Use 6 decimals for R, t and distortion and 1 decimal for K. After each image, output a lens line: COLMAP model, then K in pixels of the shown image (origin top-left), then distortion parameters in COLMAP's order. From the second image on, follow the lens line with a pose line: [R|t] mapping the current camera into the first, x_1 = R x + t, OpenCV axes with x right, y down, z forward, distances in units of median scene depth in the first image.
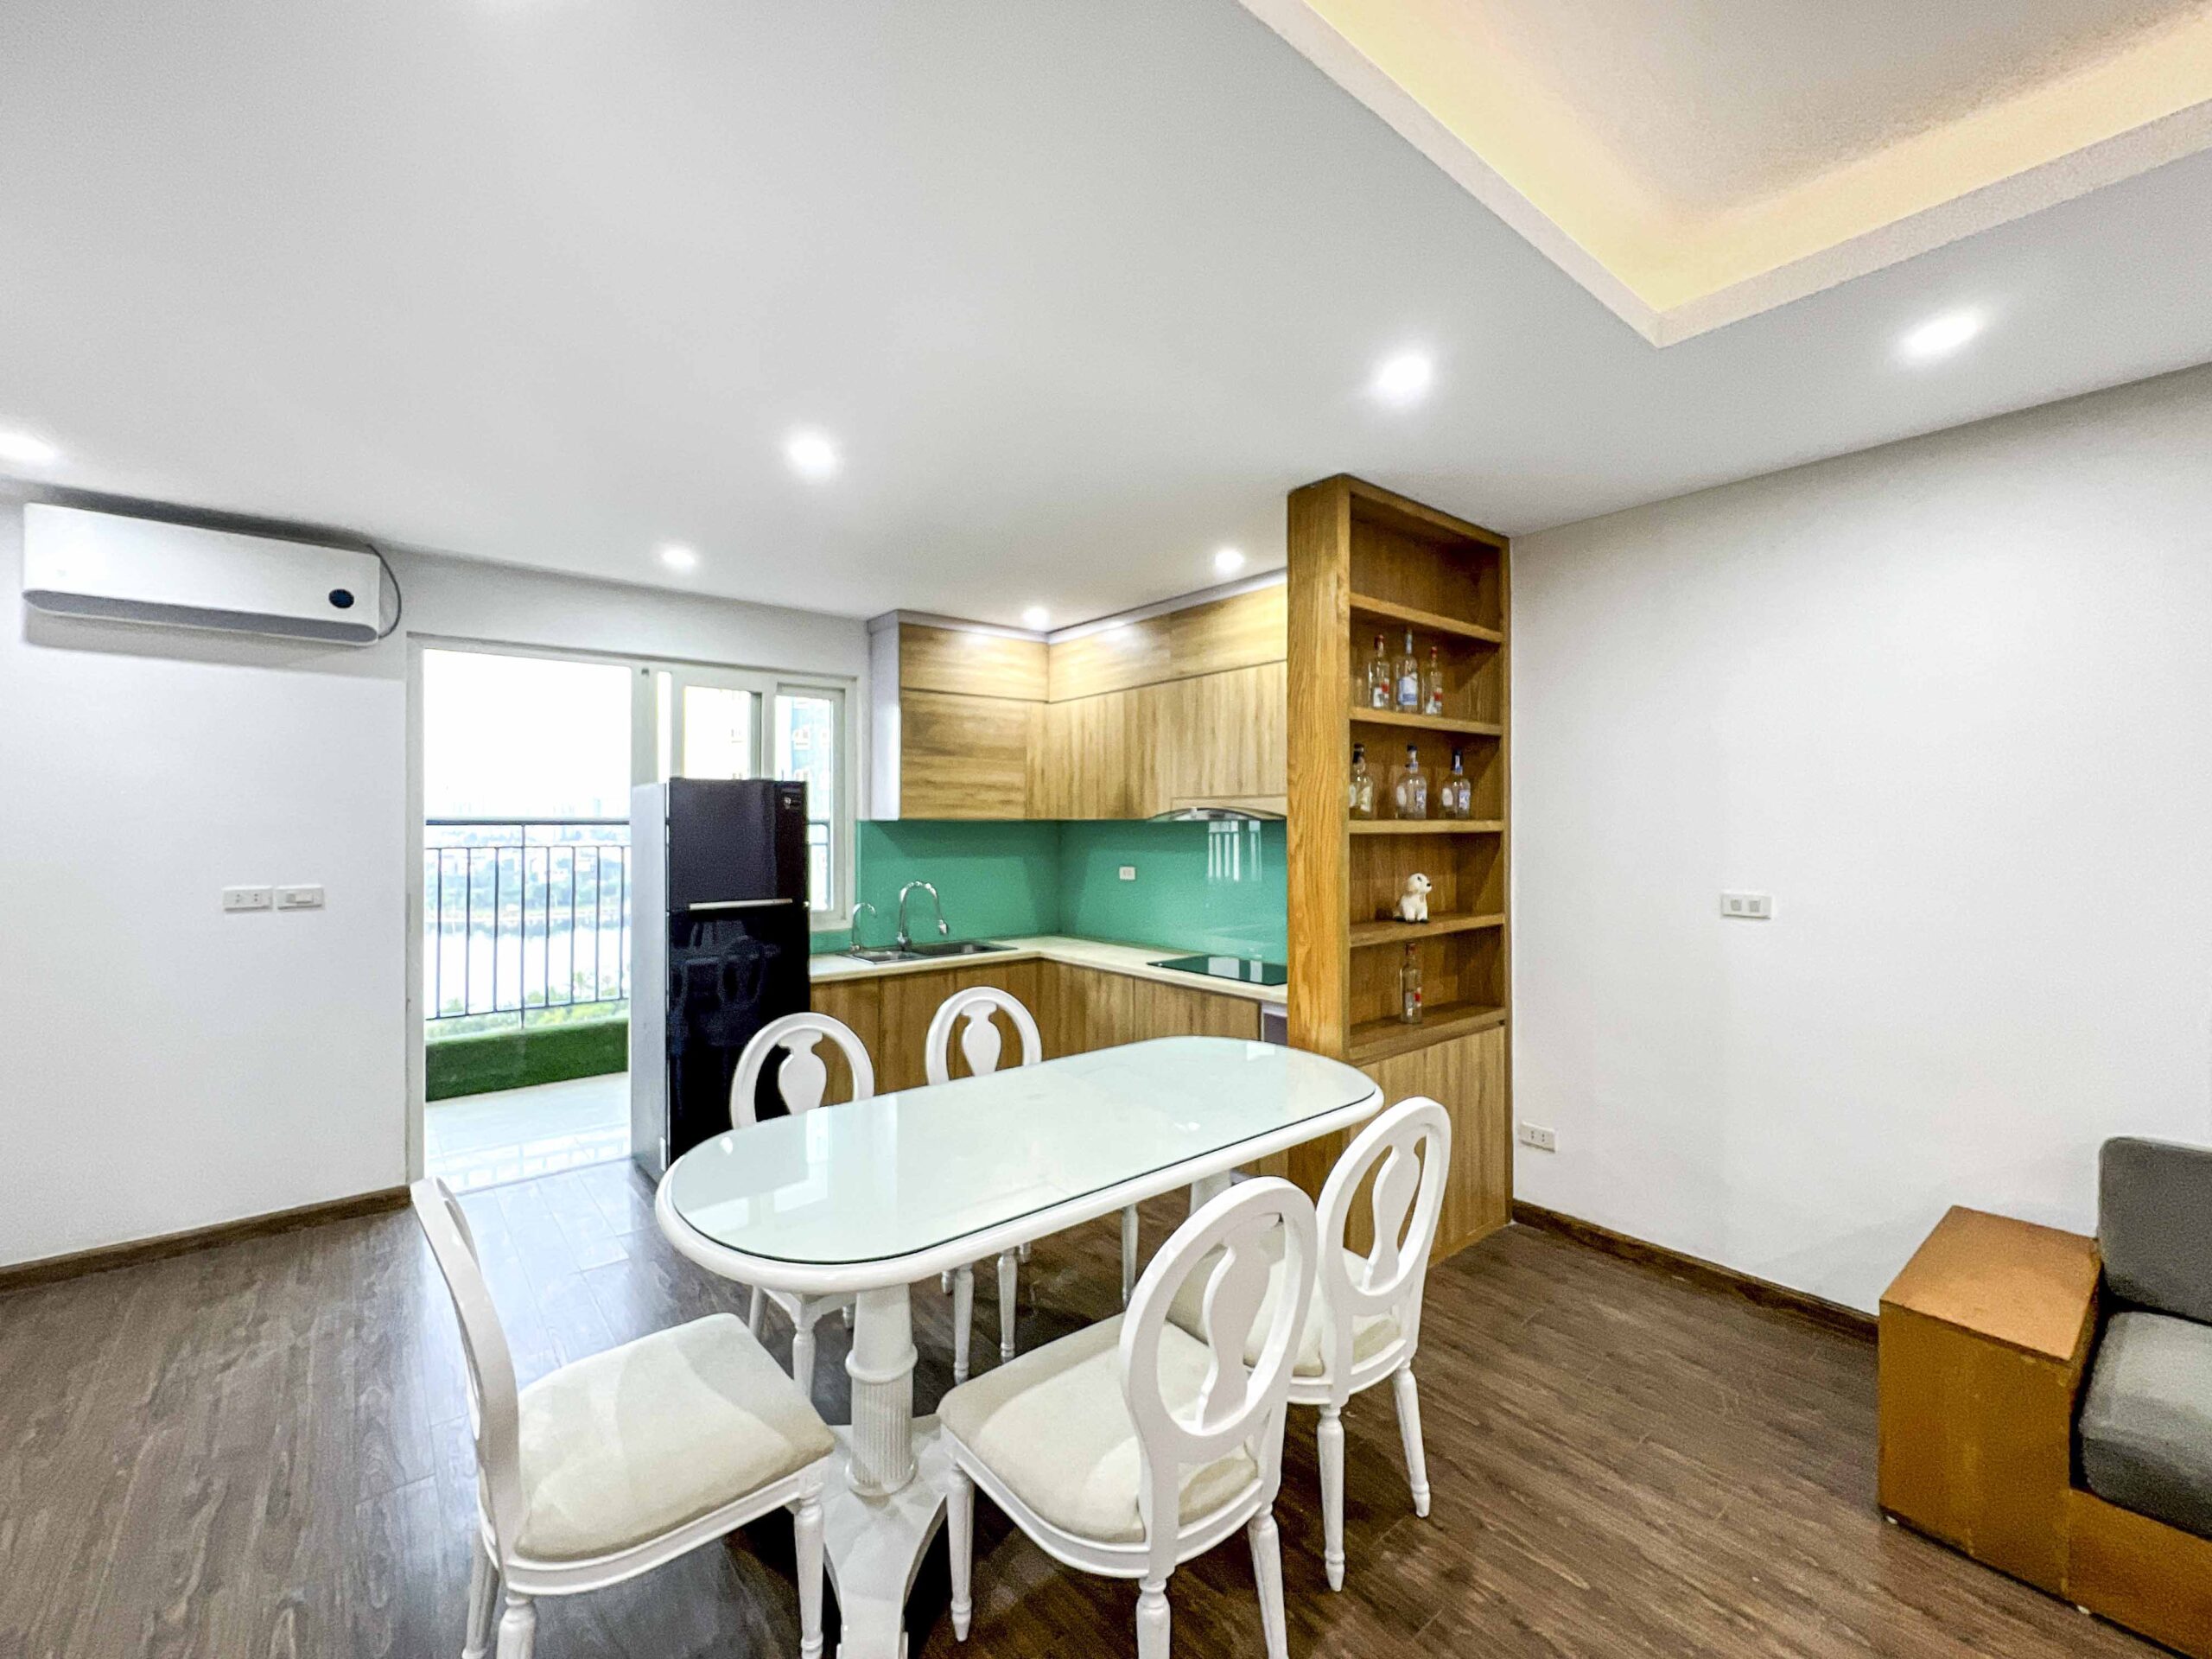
lens RADIAL K [[914.8, 0, 1099.5], [0, 914.8, 814.7], [0, 0, 1]] dist [-0.001968, -0.000010]
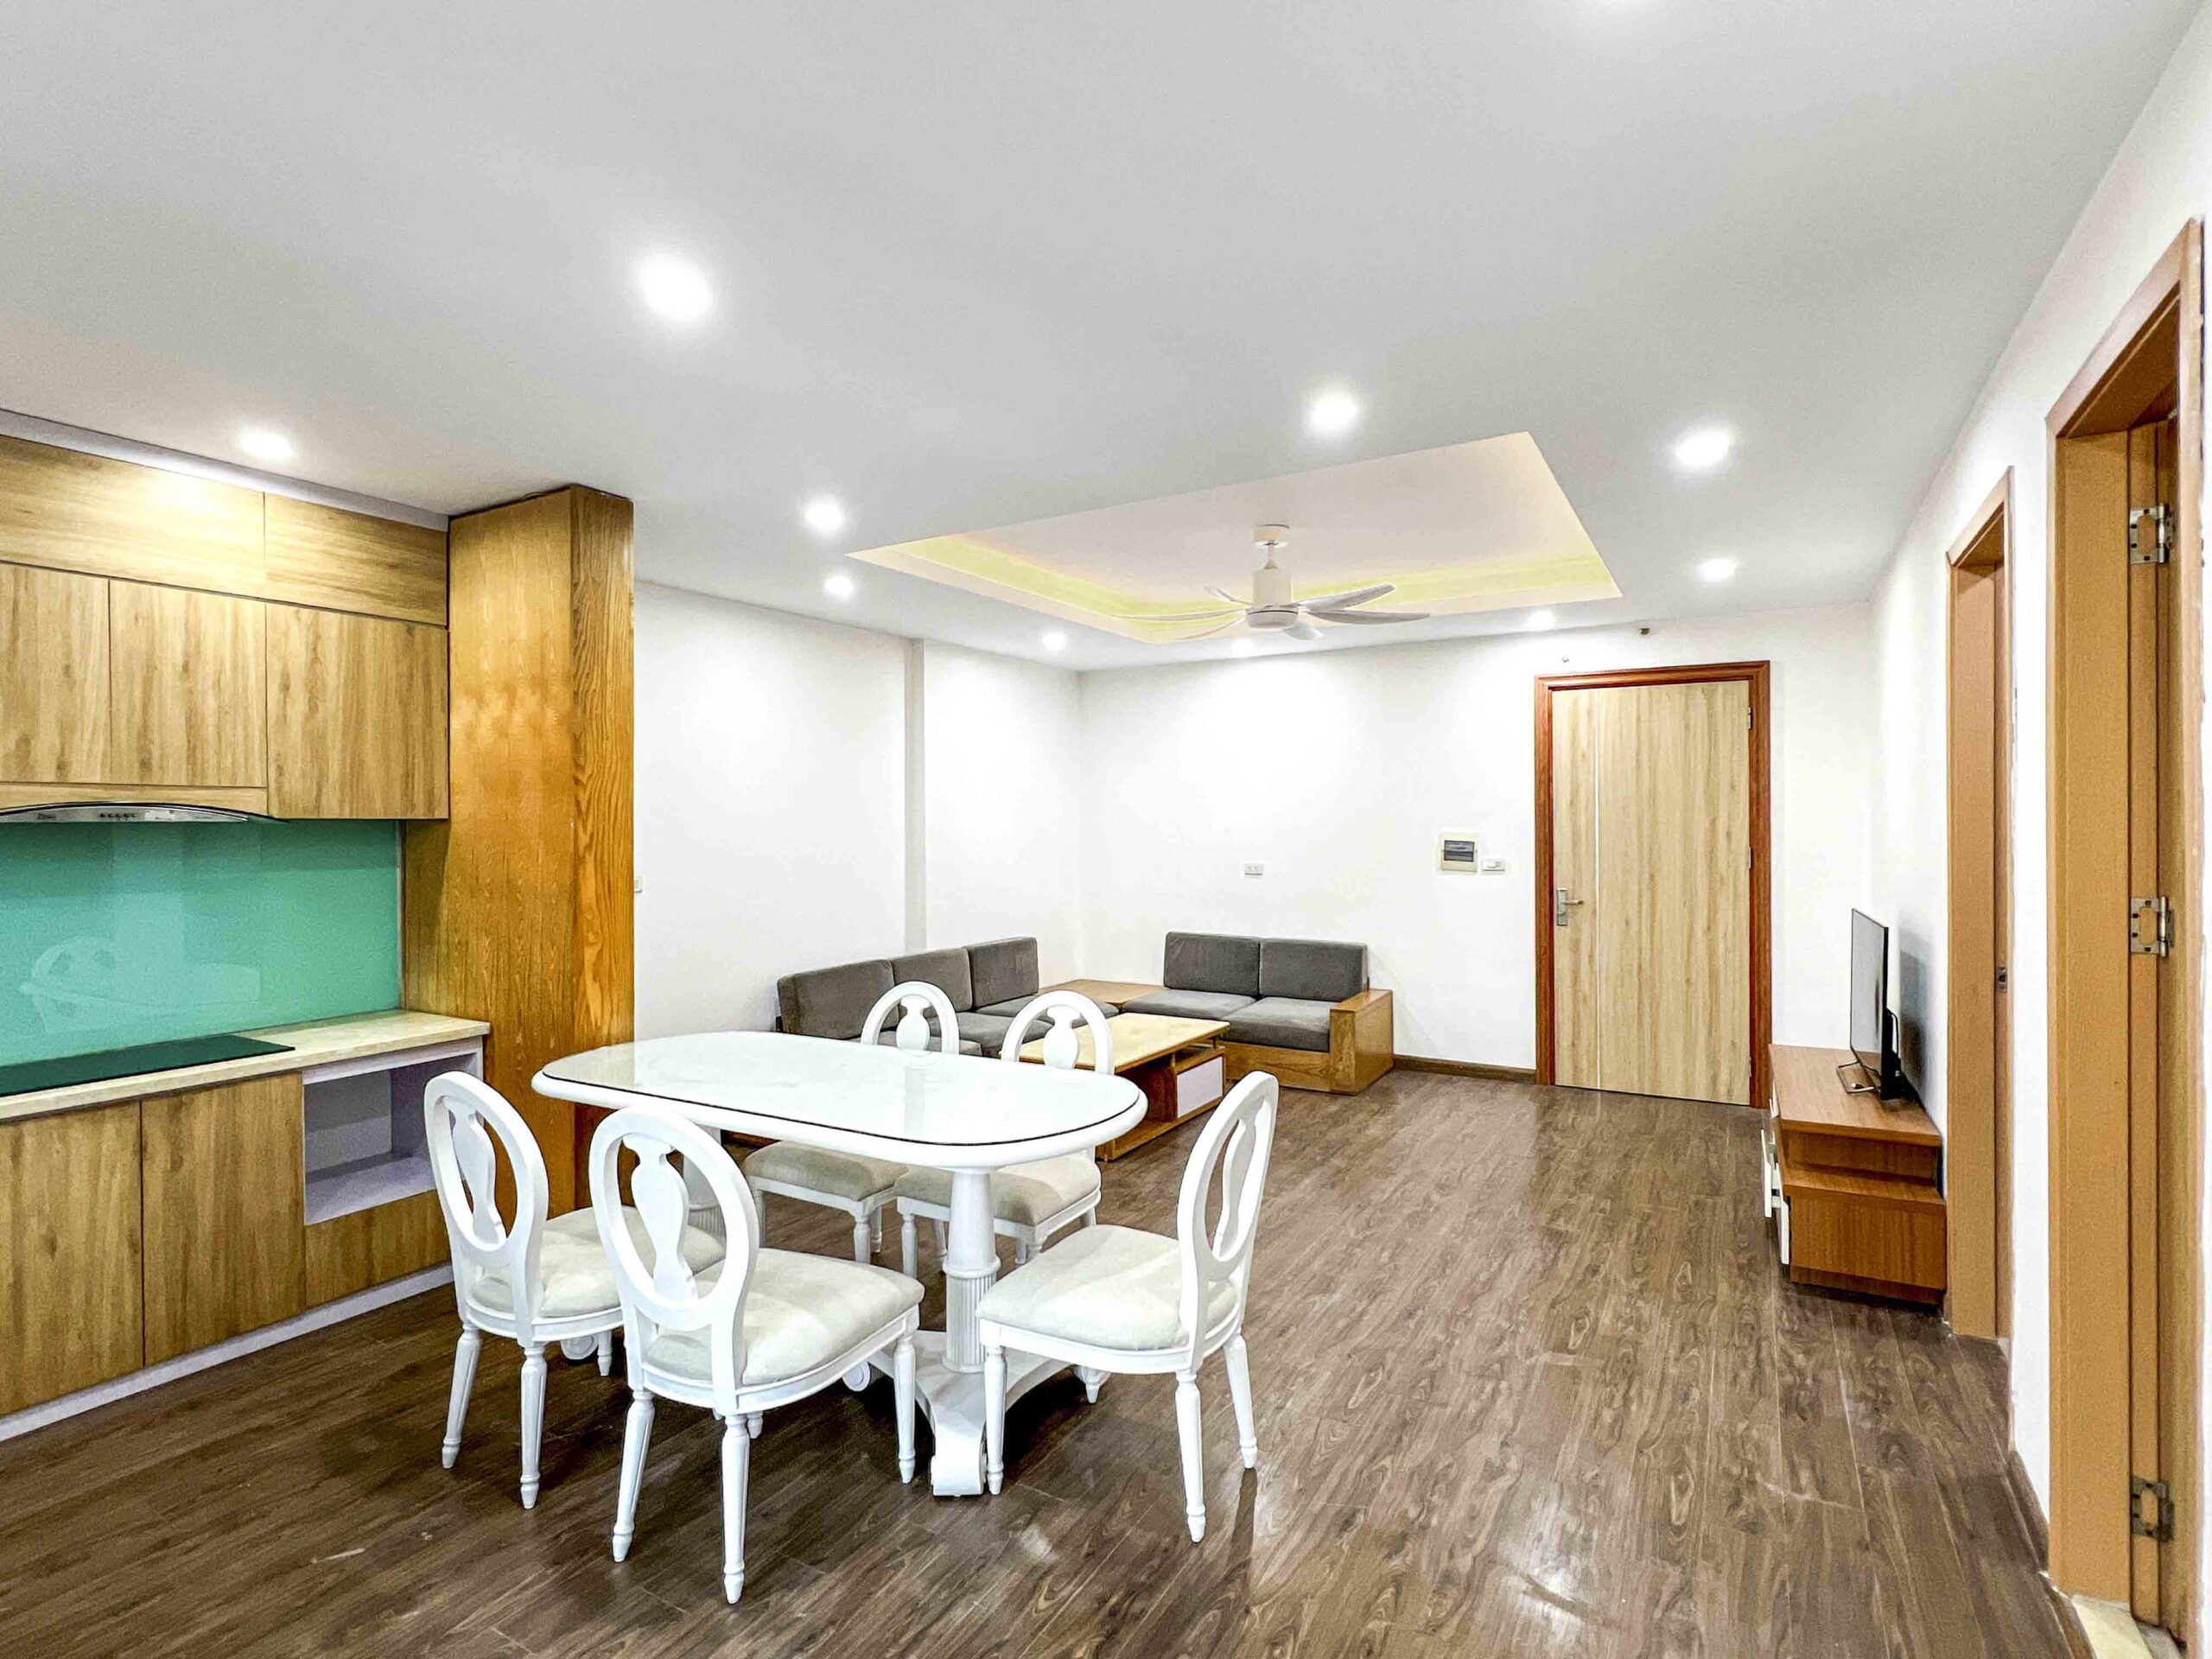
lens RADIAL K [[1102.2, 0, 1104.4], [0, 1102.2, 820.5], [0, 0, 1]] dist [0.002657, 0.000565]
pose [[-0.347375, 0.008852, 0.937684, -0.882144], [0.002170, 0.999960, -0.008636, 0.014092], [-0.937724, -0.000965, -0.347381, 0.713272]]
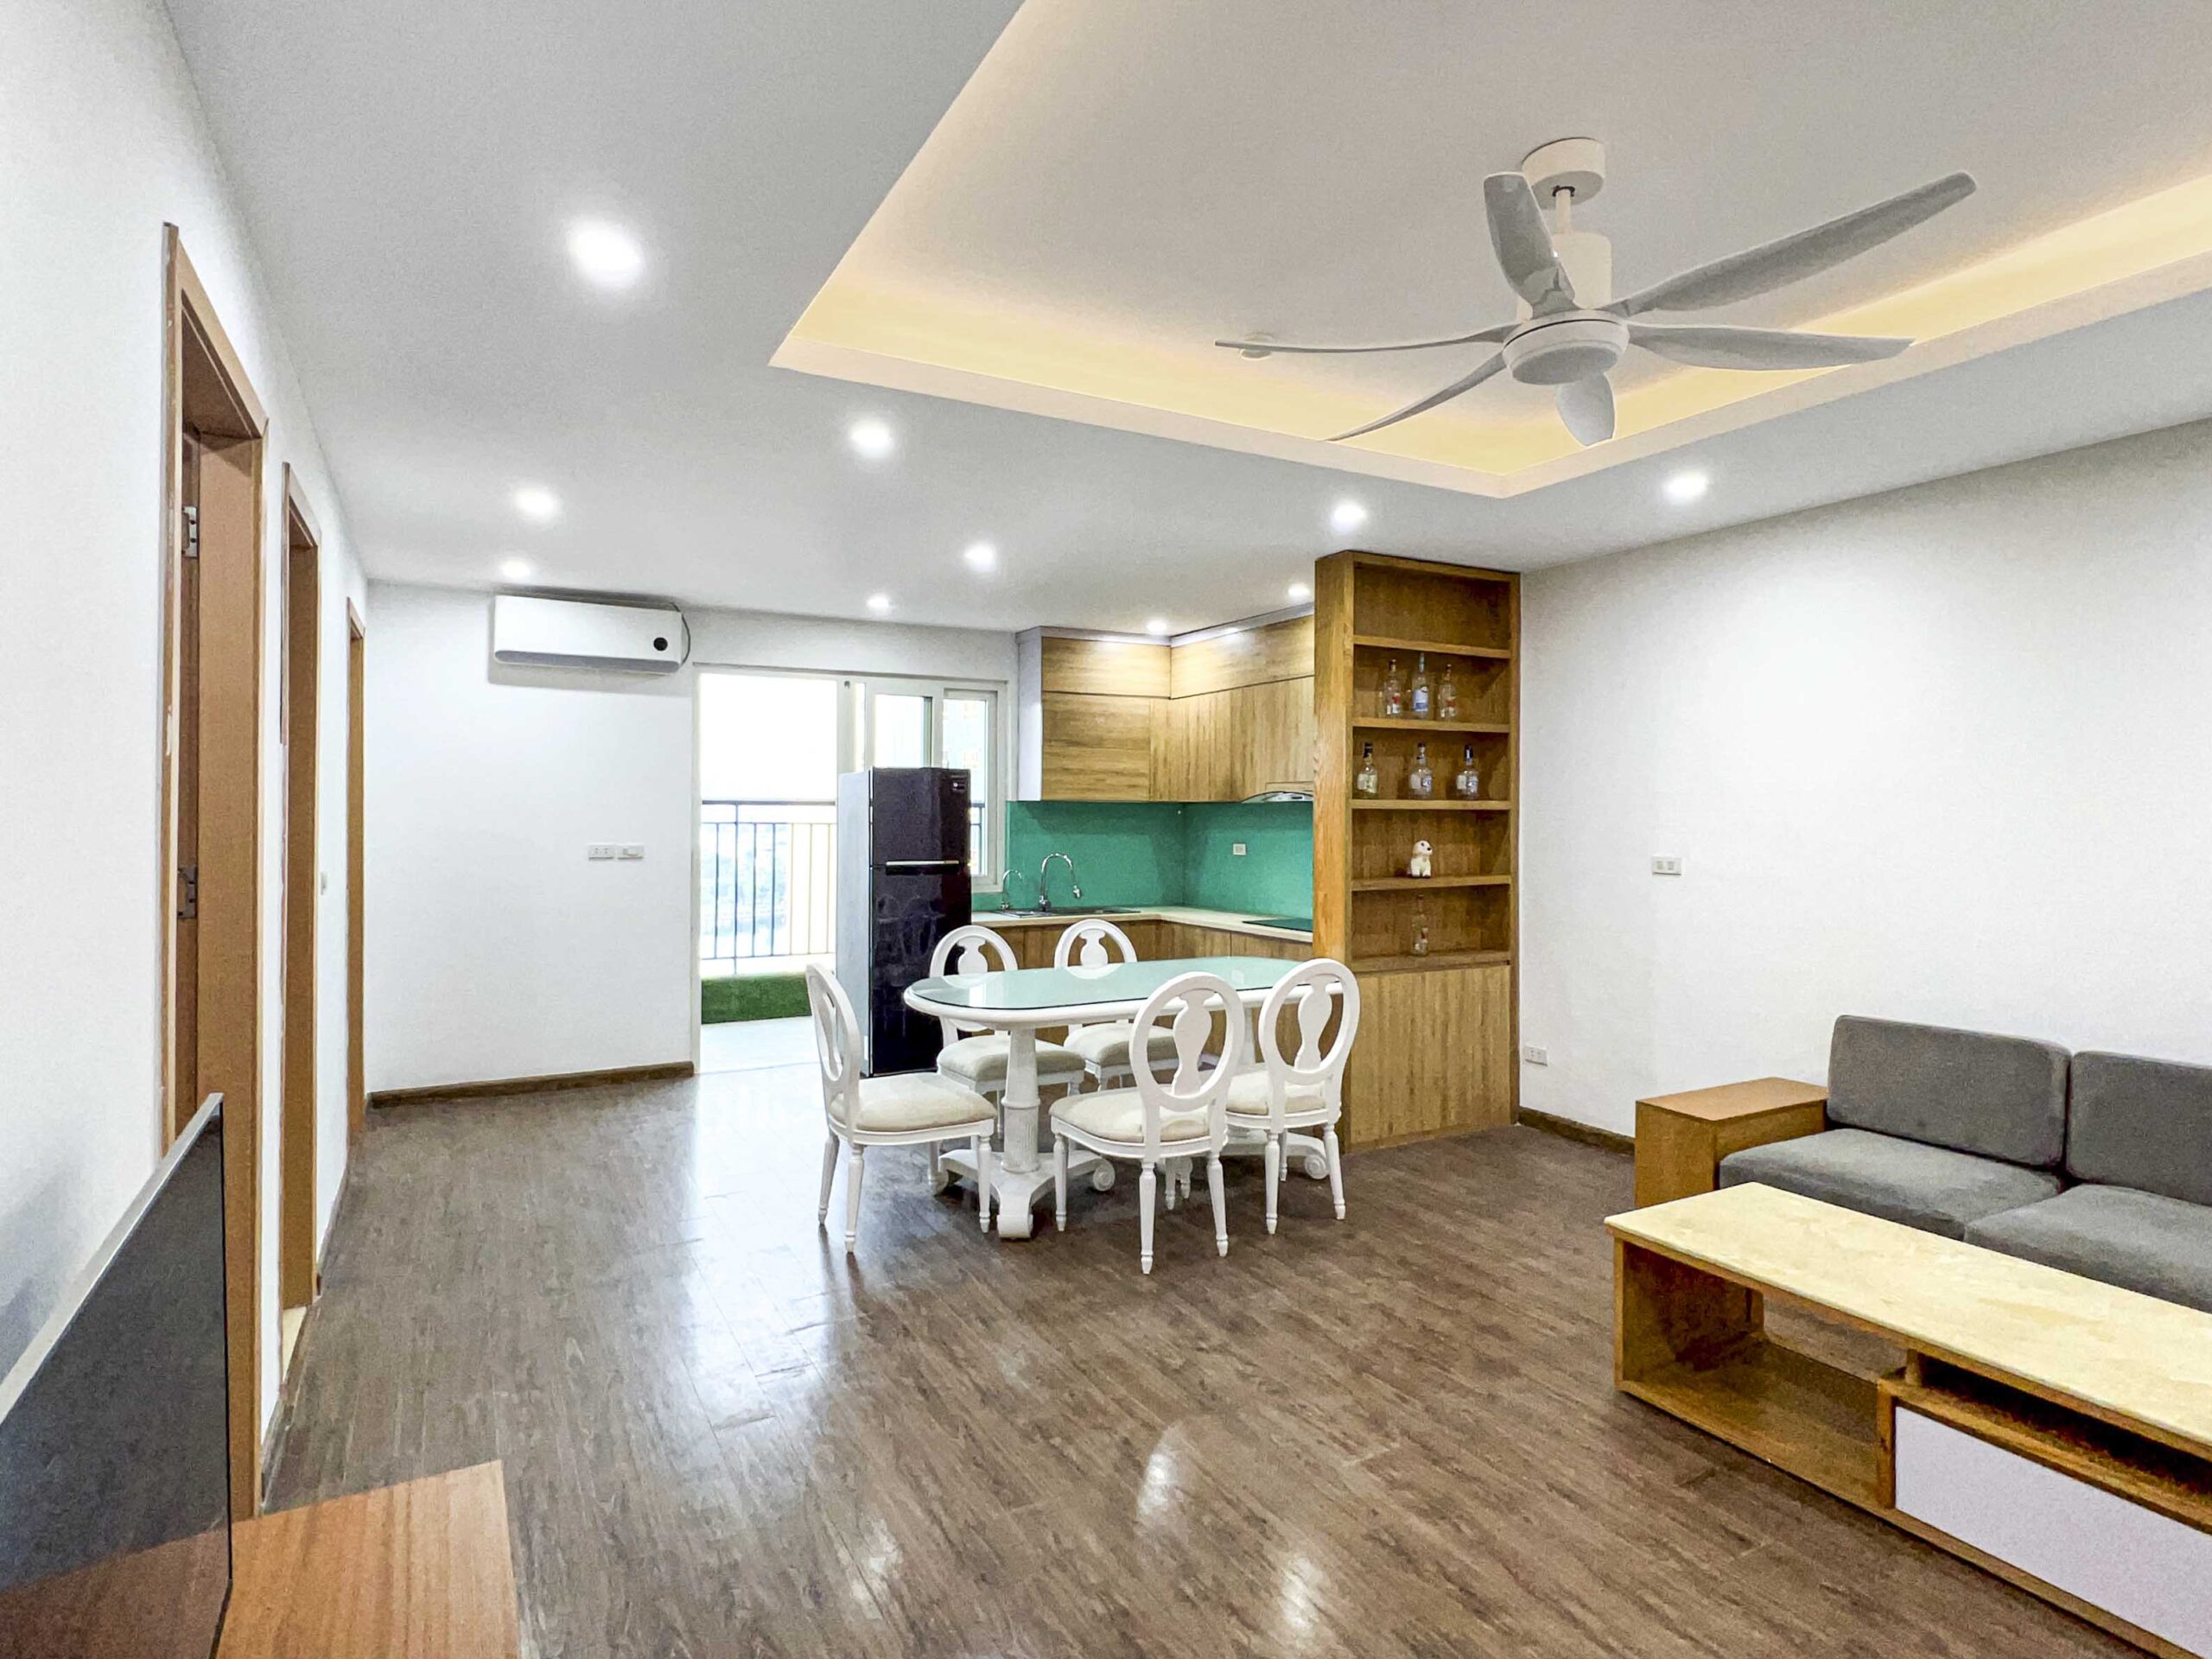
lens RADIAL K [[1175.4, 0, 1095.0], [0, 1175.4, 795.3], [0, 0, 1]] dist [0.000787, 0.000008]
pose [[0.983534, 0.002630, -0.180701, 0.162516], [-0.003845, 0.999972, -0.006376, 0.010055], [0.180680, 0.006966, 0.983517, -0.633508]]
